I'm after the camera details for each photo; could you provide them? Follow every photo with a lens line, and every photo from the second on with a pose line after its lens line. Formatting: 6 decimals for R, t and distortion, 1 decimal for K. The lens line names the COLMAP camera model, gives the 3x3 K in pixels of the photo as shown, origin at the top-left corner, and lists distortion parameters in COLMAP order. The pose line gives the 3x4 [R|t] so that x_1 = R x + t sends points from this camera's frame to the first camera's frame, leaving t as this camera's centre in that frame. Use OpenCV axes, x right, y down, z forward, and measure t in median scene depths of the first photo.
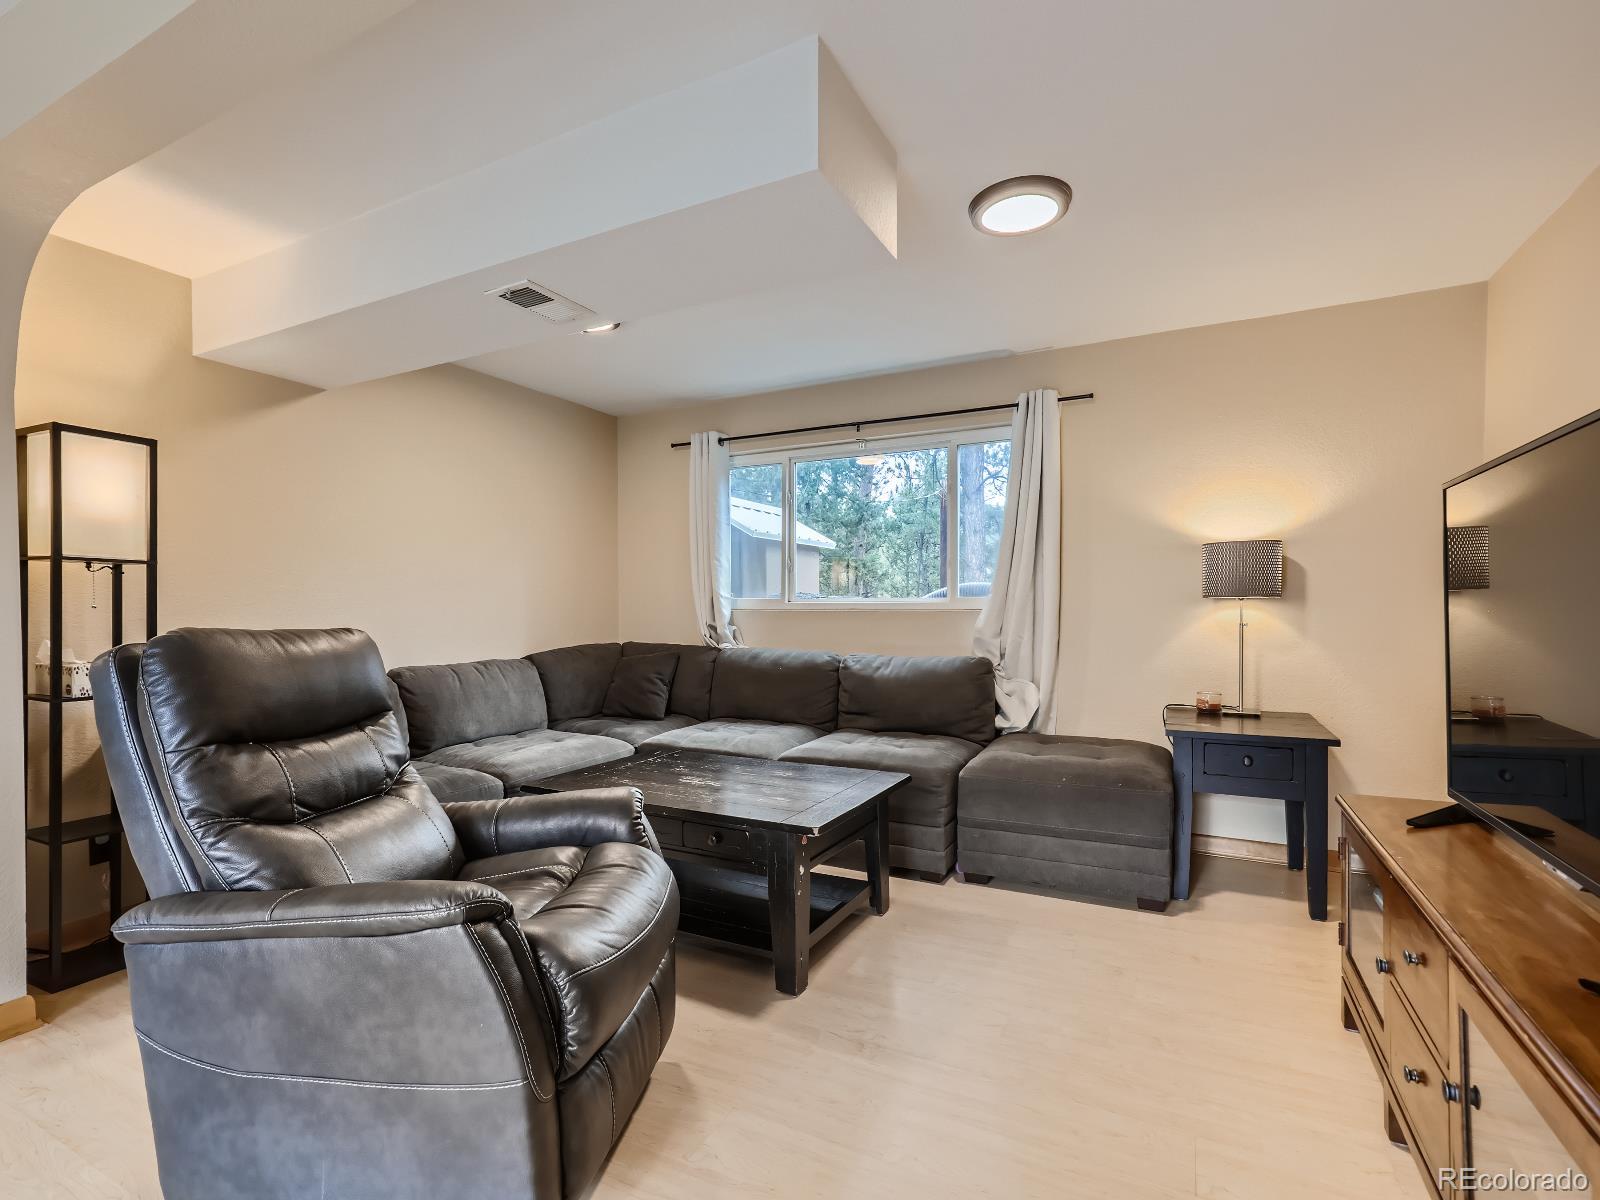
lens RADIAL K [[744.8, 0, 802.3], [0, 744.8, 606.5], [0, 0, 1]] dist [-0.002264, 0.000898]
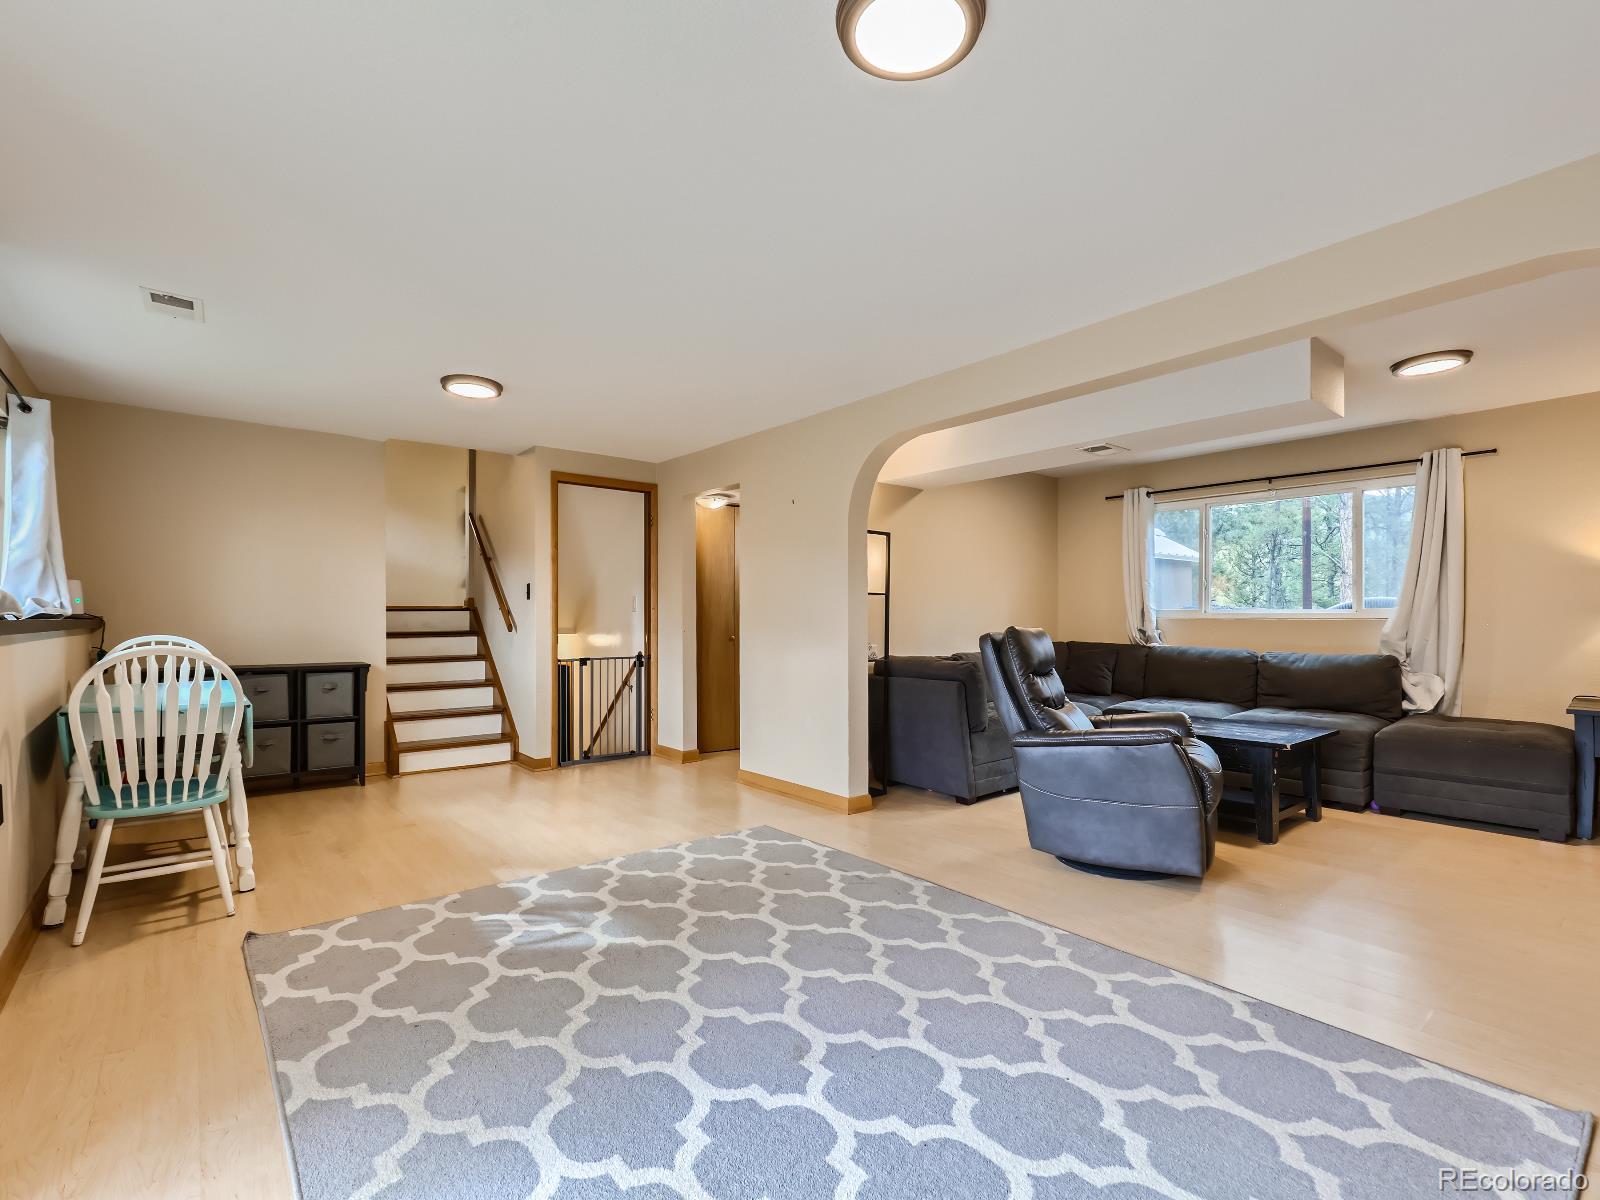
lens RADIAL K [[744.8, 0, 799.2], [0, 744.8, 605.6], [0, 0, 1]] dist [-0.002264, 0.000898]
pose [[0.922958, -0.003603, -0.384883, -0.210387], [-0.000176, 0.999952, -0.009784, -0.005542], [0.384900, 0.009098, 0.922913, -0.599979]]
